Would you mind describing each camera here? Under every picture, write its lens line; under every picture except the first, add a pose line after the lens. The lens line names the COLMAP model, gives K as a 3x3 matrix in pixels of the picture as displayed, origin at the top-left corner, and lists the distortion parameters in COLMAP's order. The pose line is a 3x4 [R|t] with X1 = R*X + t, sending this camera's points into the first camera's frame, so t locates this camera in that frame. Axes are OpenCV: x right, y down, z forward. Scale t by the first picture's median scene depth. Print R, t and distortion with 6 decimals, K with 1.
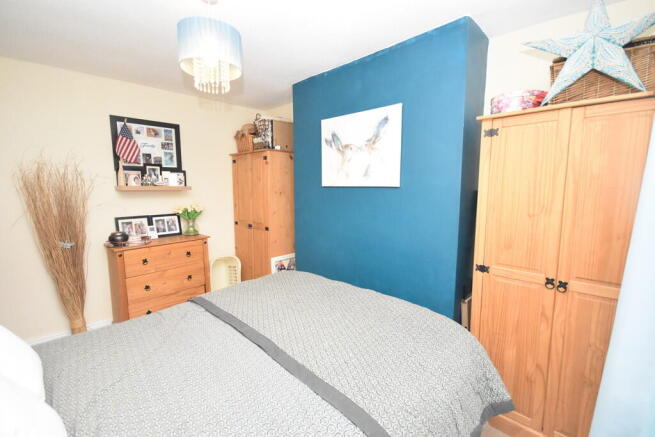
lens RADIAL K [[288.5, 0, 327.5], [0, 288.5, 218.5], [0, 0, 1]] dist [0.000551, 0.000141]
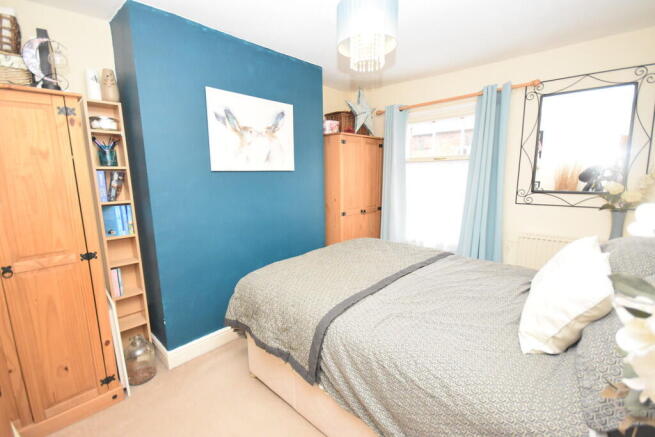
lens RADIAL K [[288.5, 0, 327.5], [0, 288.5, 218.5], [0, 0, 1]] dist [0.000551, 0.000141]
pose [[-0.000083, -0.155473, 0.987840, -0.969730], [0.124917, 0.980101, 0.154265, -0.075587], [-0.992167, 0.123411, 0.019340, 0.789175]]
